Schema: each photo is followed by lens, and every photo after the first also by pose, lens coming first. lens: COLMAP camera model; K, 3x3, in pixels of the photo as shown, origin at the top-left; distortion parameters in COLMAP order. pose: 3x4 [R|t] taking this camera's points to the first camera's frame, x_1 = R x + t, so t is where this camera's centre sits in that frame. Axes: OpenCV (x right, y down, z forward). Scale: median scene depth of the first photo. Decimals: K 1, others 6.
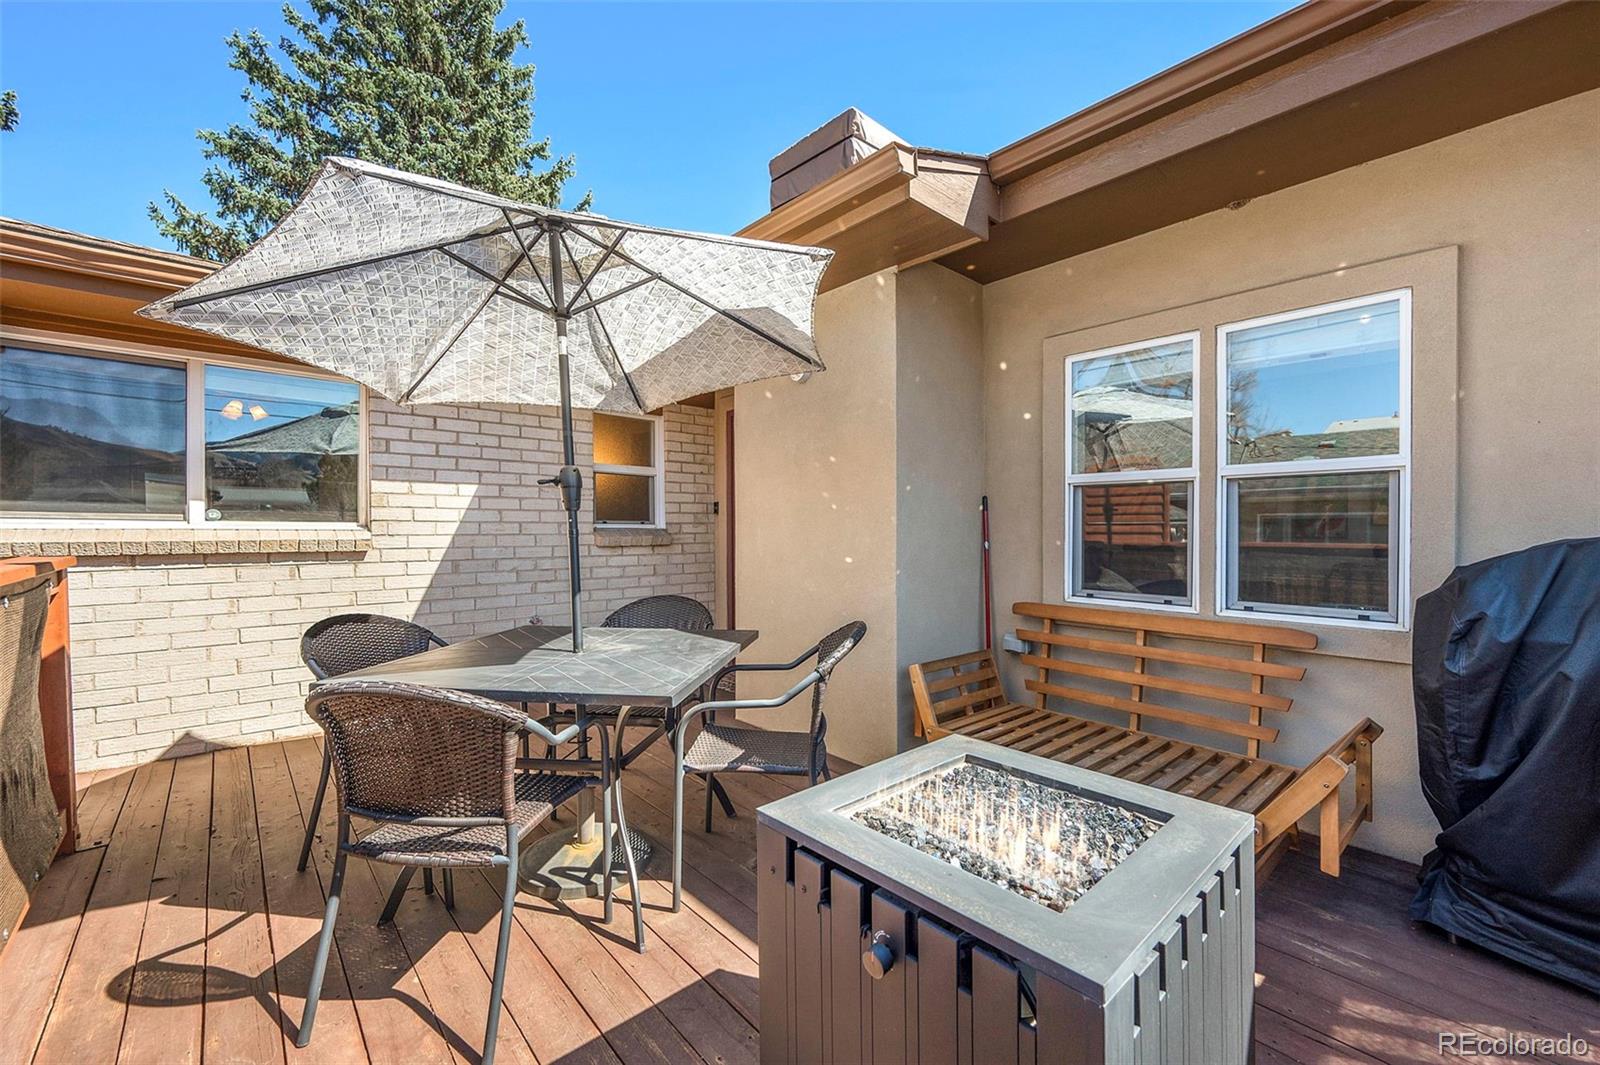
lens RADIAL K [[647.0, 0, 797.1], [0, 647.0, 532.7], [0, 0, 1]] dist [0.002848, 0.000182]
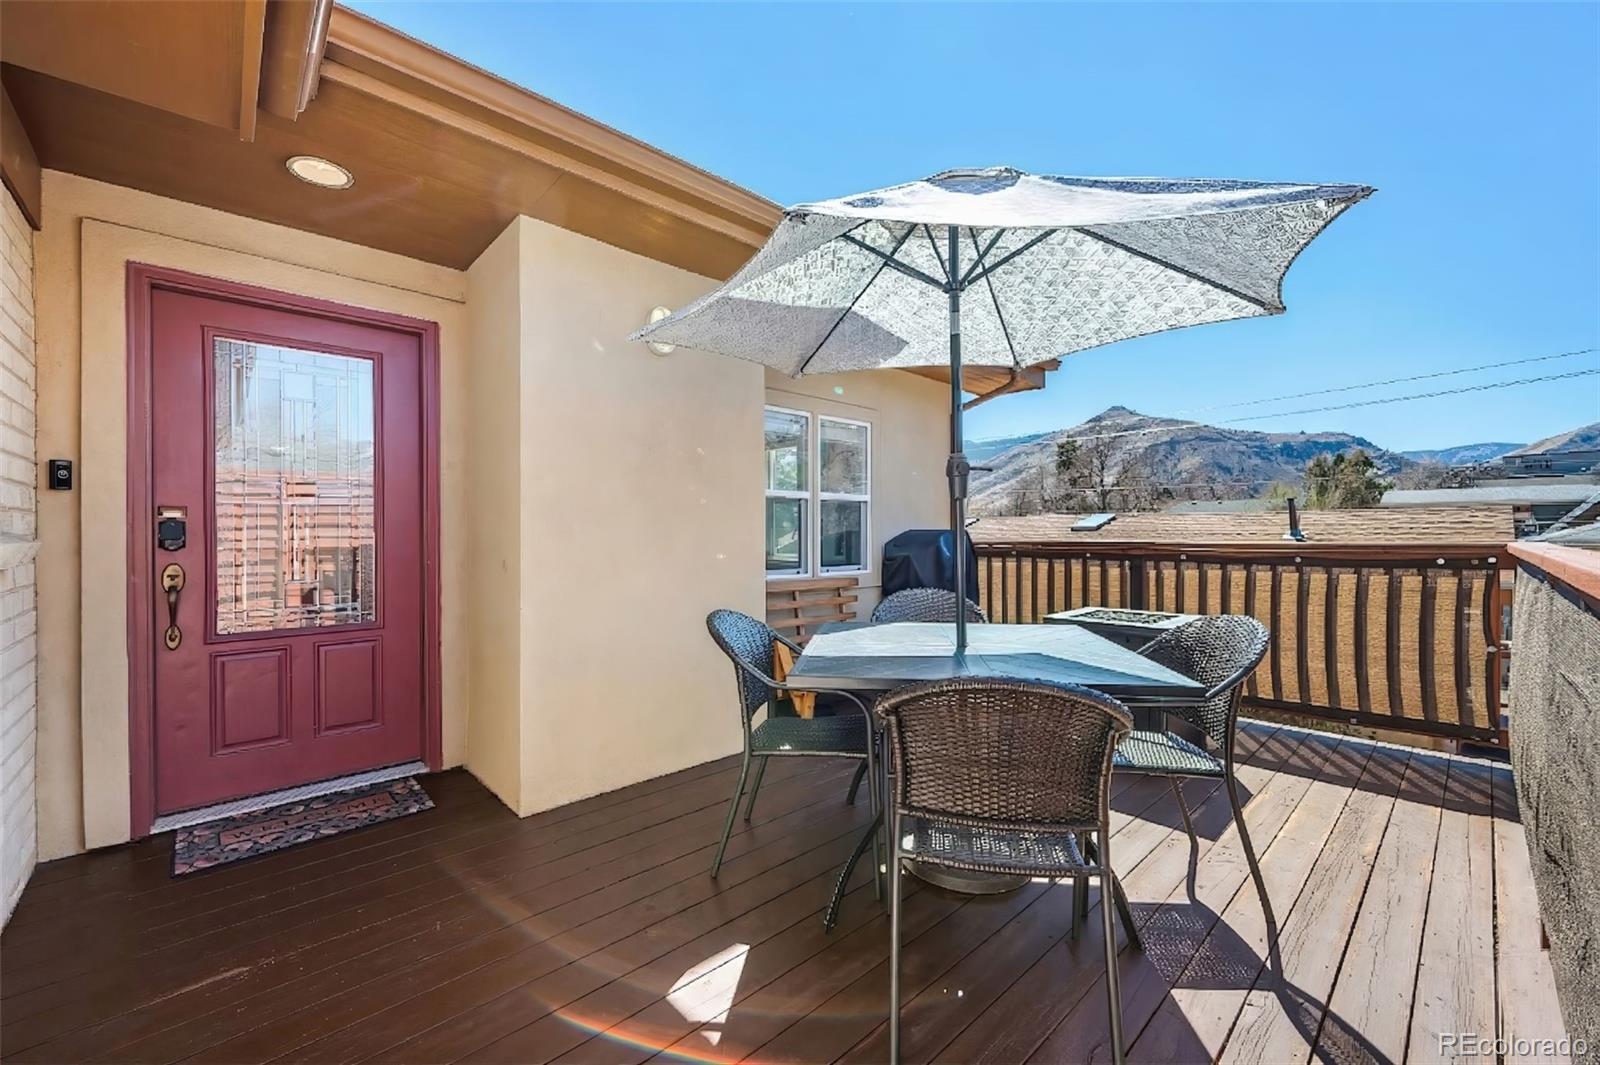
lens RADIAL K [[647.0, 0, 793.8], [0, 647.0, 541.5], [0, 0, 1]] dist [0.002848, 0.000182]
pose [[-0.012833, -0.005815, 0.999901, -1.144954], [0.014955, 0.999870, 0.006007, 0.020543], [-0.999806, 0.015031, -0.012745, 1.105671]]
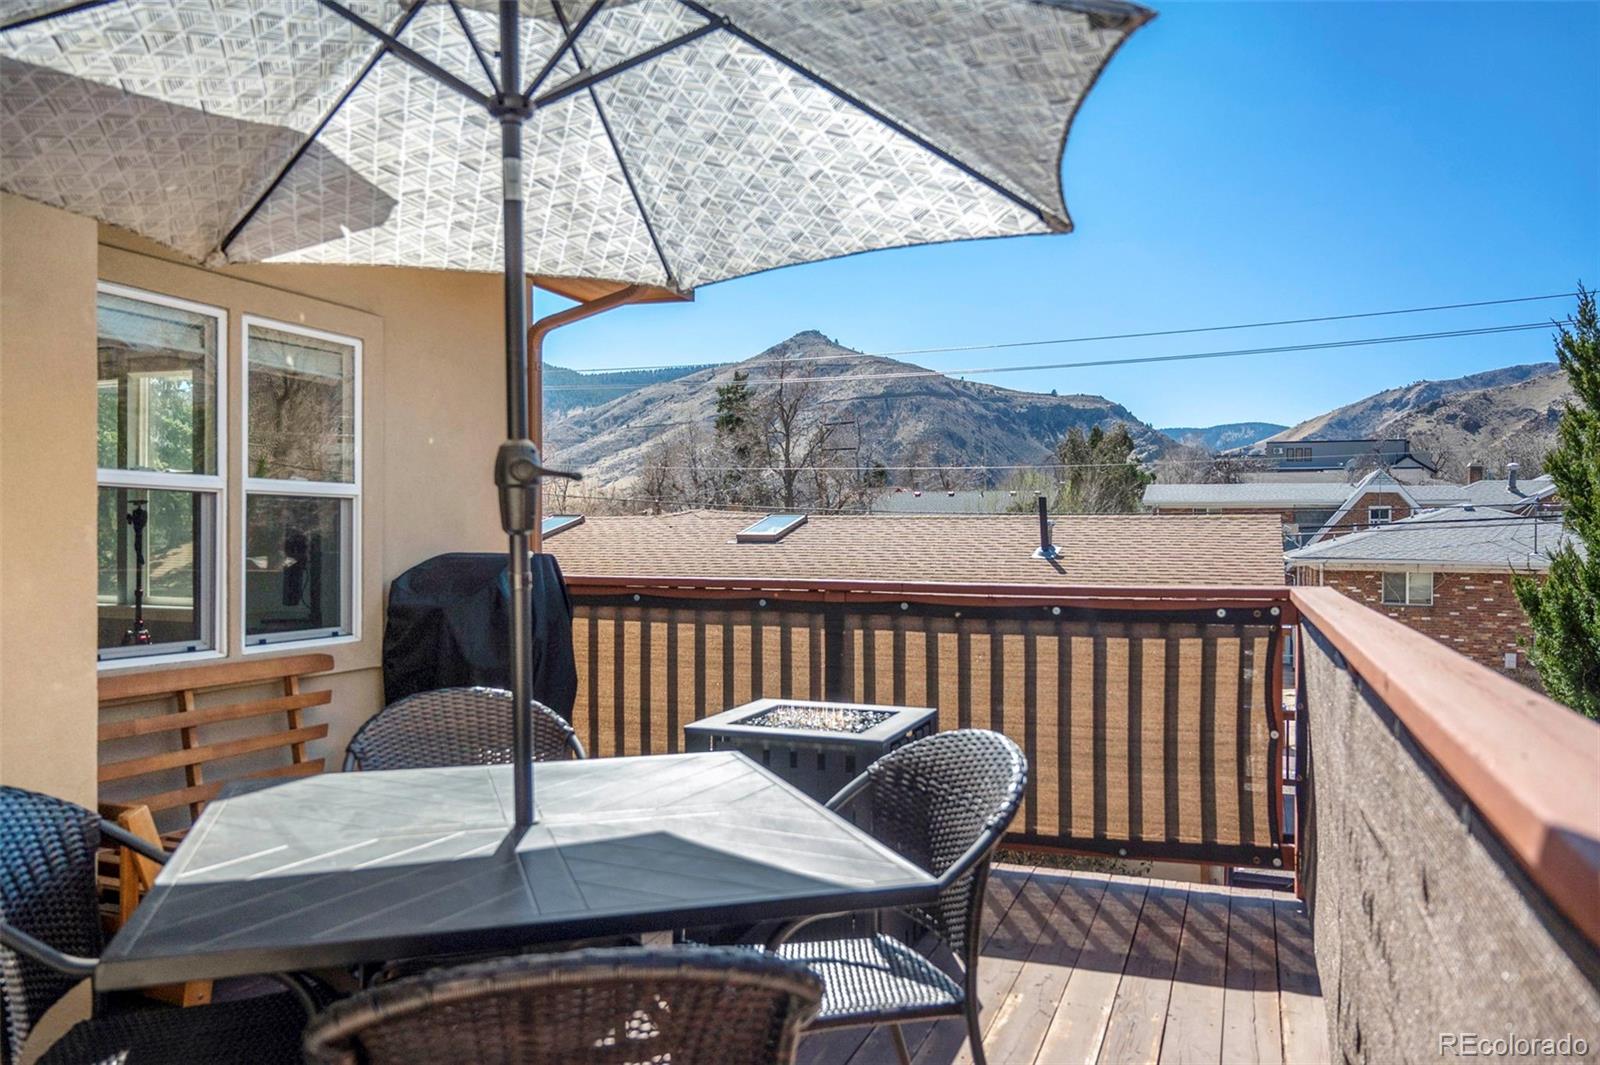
lens RADIAL K [[1185.6, 0, 800.3], [0, 1185.6, 540.7], [0, 0, 1]] dist [0.004492, -0.006274]
pose [[-0.451687, -0.000770, 0.892176, -1.070881], [0.005655, 0.999977, 0.003726, -0.023674], [-0.892159, 0.006728, -0.451672, 1.062772]]
